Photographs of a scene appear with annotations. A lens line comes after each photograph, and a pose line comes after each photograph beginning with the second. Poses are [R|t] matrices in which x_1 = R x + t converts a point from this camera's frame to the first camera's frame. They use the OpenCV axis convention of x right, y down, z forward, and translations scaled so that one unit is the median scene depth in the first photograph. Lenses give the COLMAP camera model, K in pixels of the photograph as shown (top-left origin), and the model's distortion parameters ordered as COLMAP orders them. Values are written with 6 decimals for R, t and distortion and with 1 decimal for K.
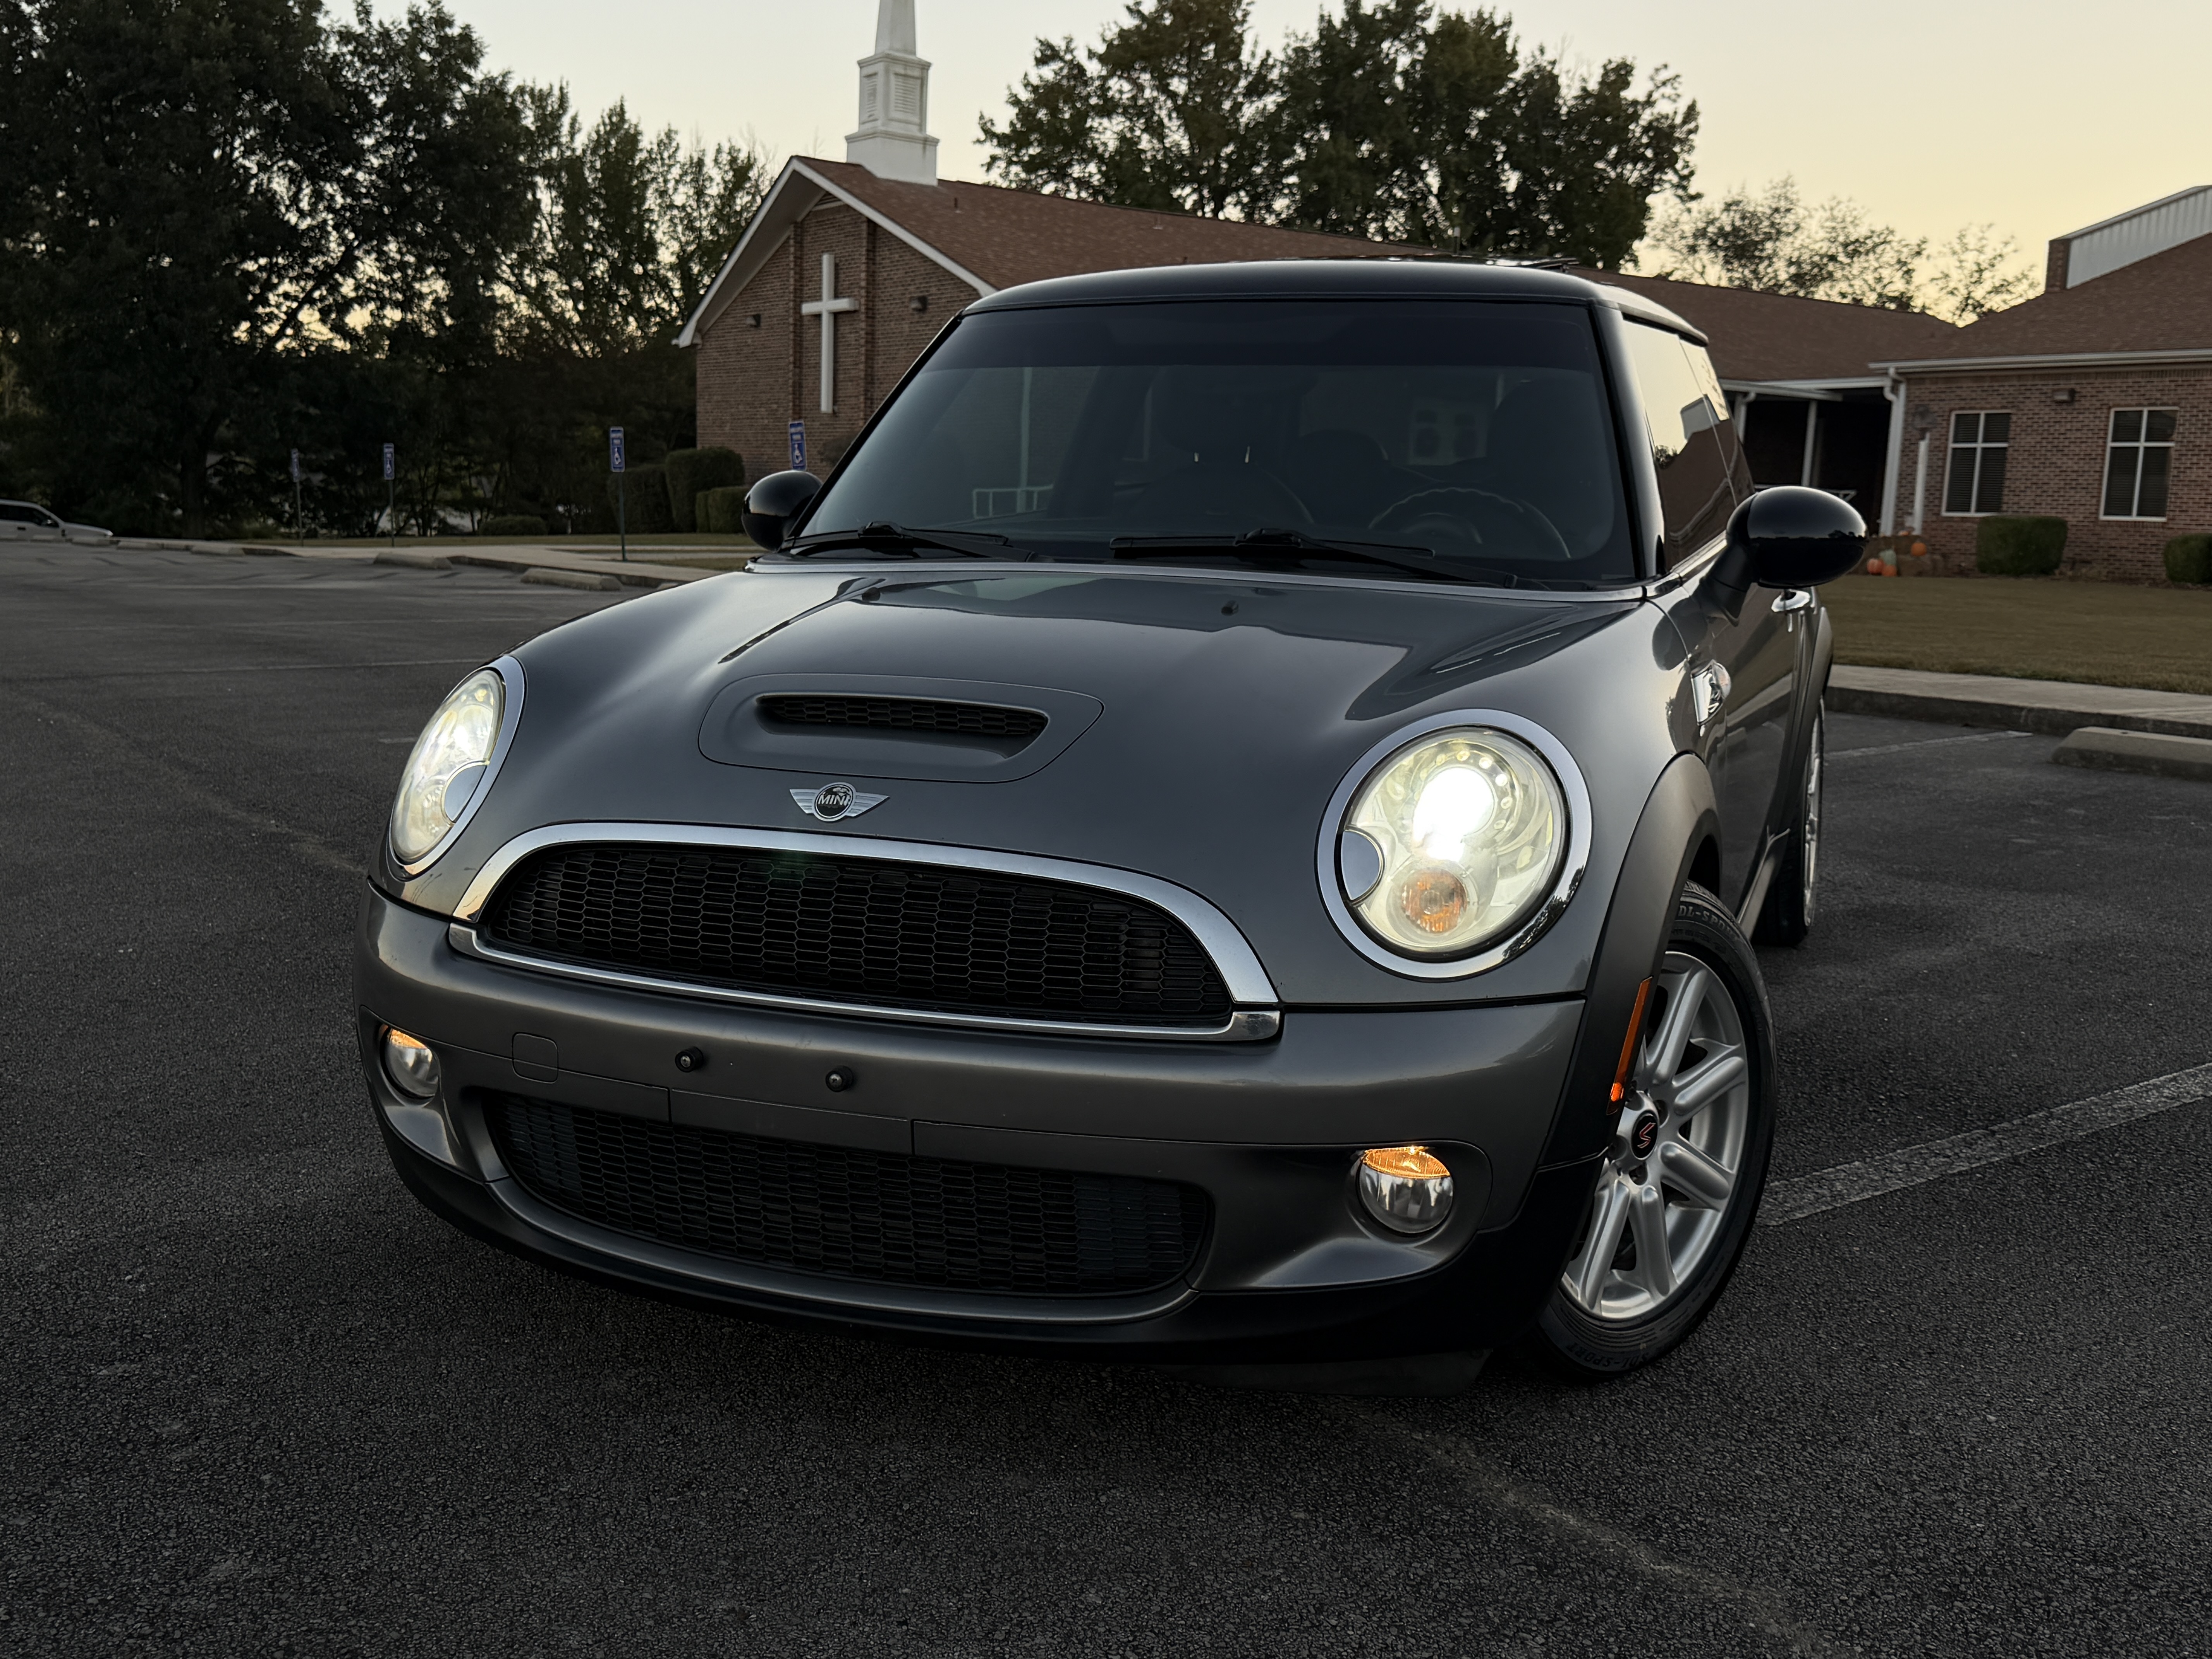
lens RADIAL K [[2202.7, 0, 1122.5], [0, 2202.7, 826.4], [0, 0, 1]] dist [0.073891, 0.000000]
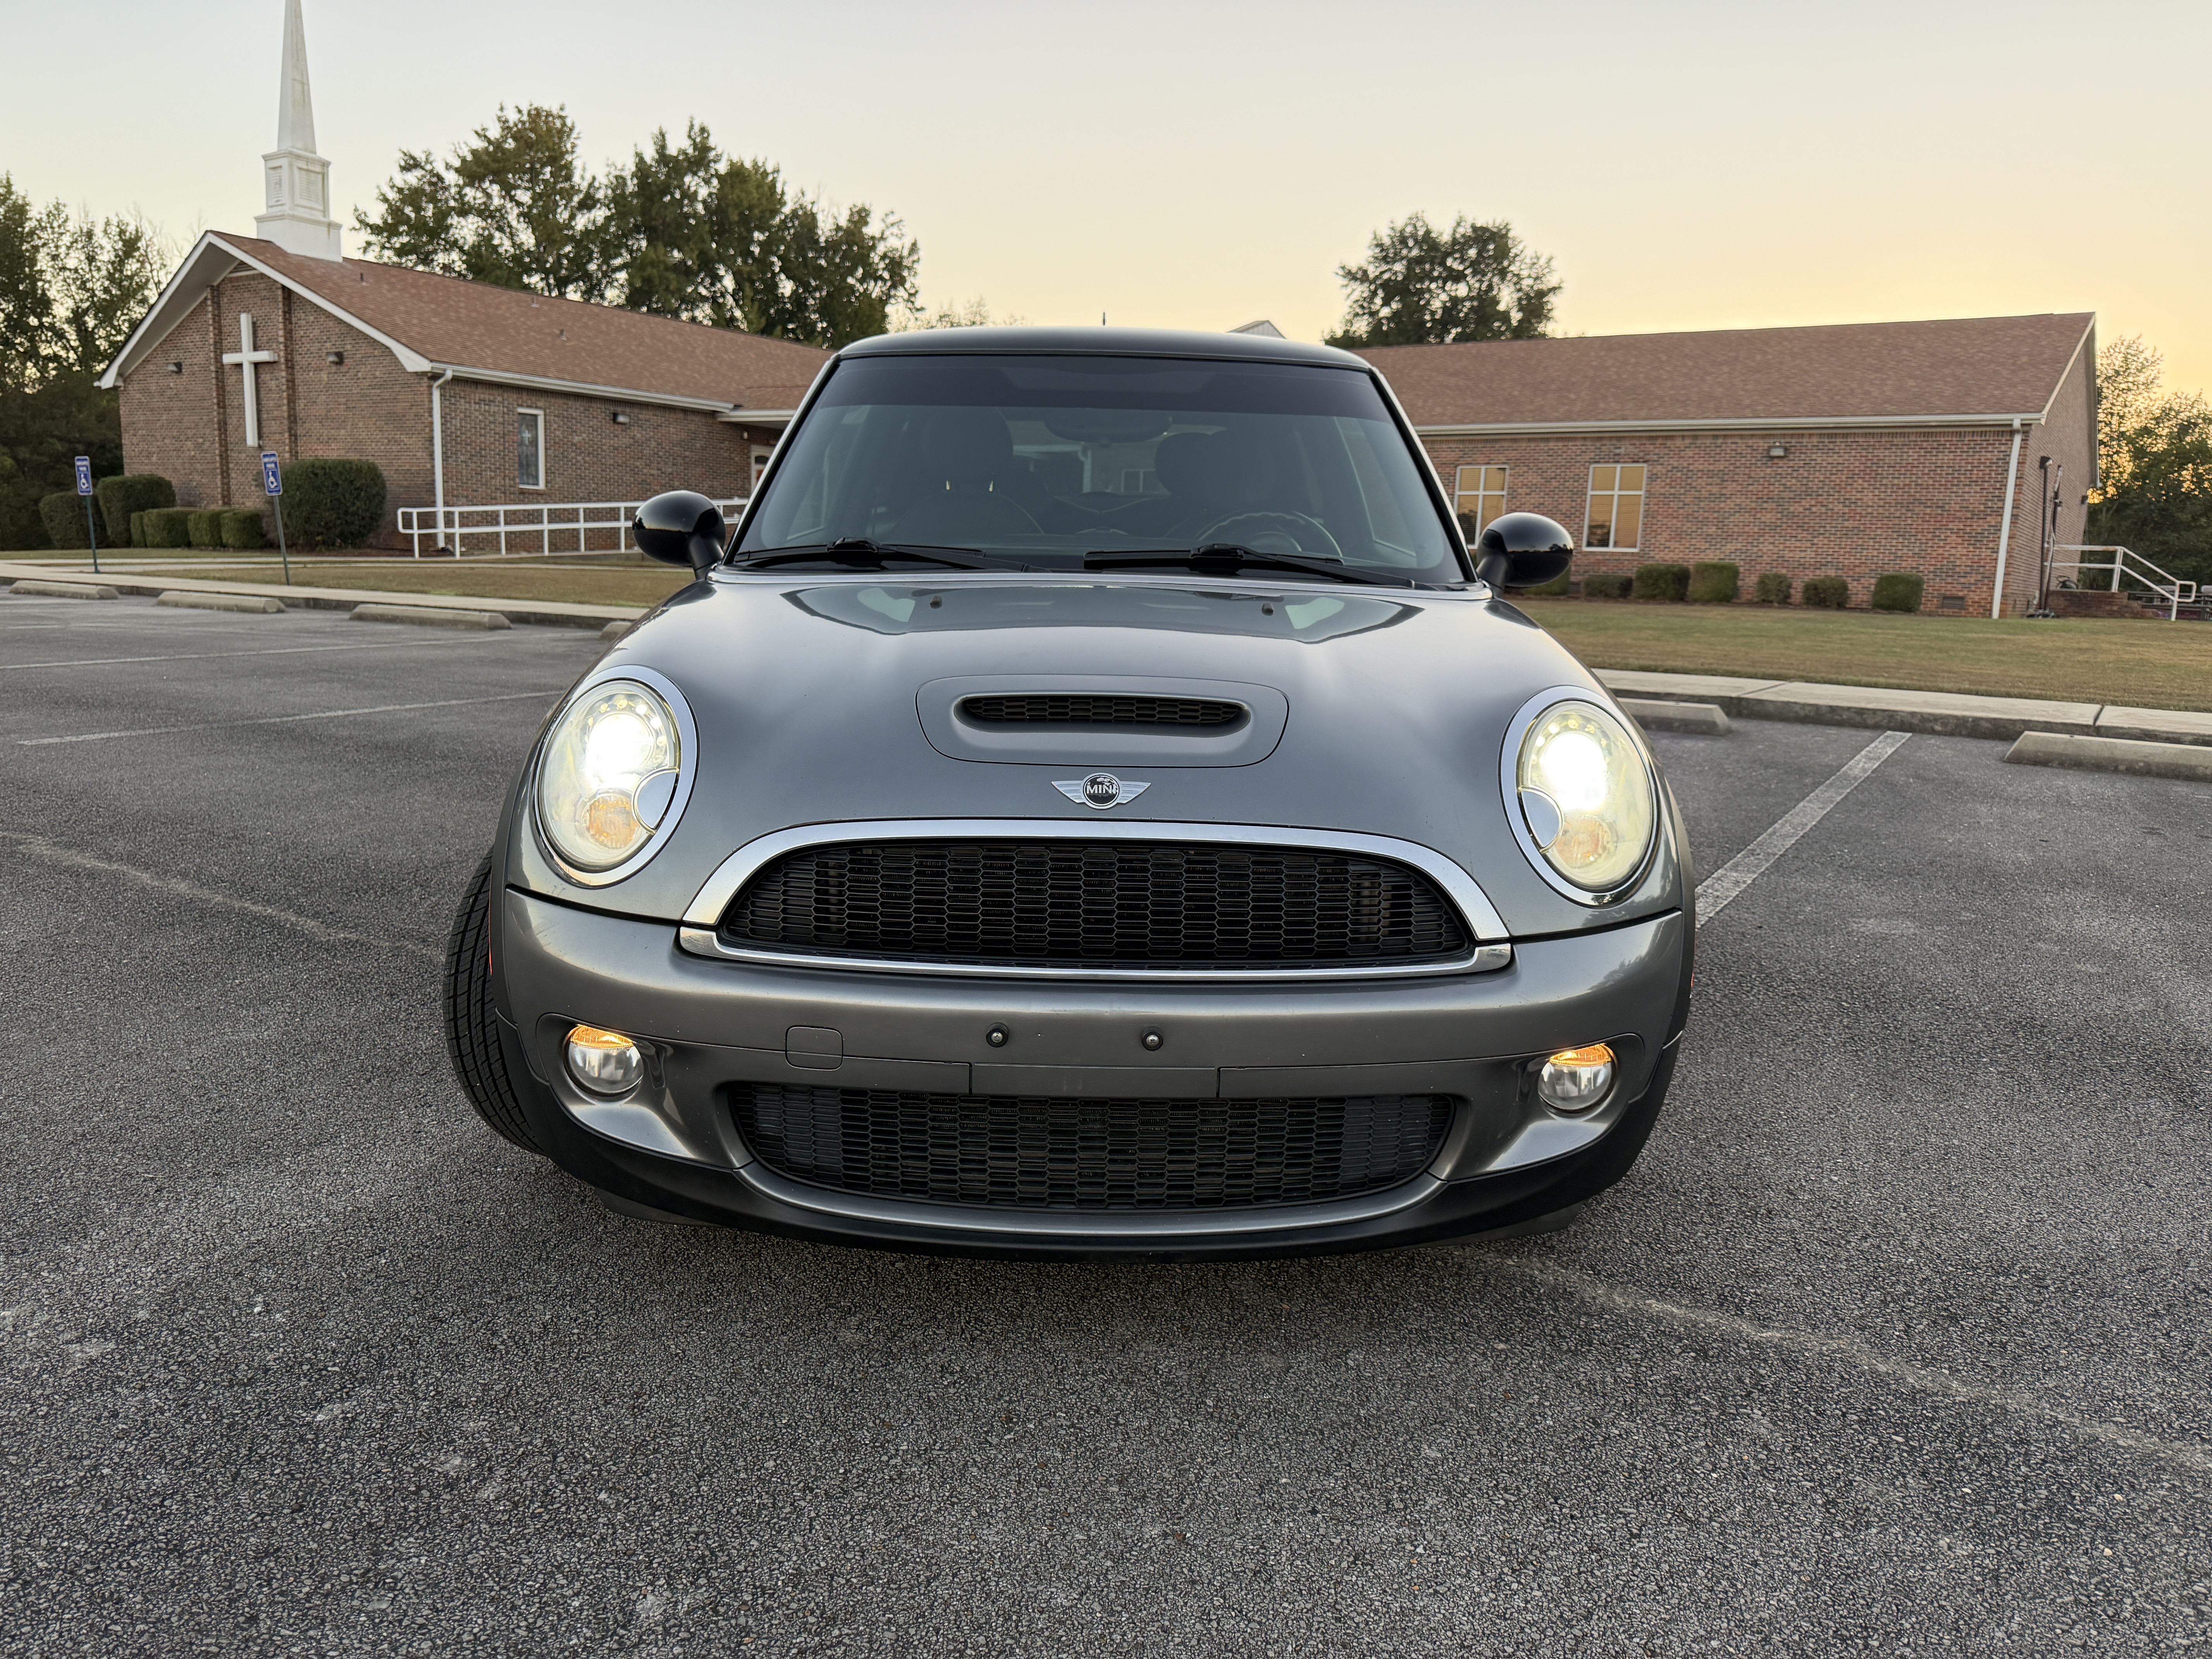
lens RADIAL K [[1601.9, 0, 1131.7], [0, 1601.9, 792.3], [0, 0, 1]] dist [0.031971, -0.043459]
pose [[0.927211, -0.058654, 0.369918, -0.395588], [0.051424, 0.998245, 0.029383, -0.031744], [-0.370993, -0.008222, 0.928599, 0.231418]]
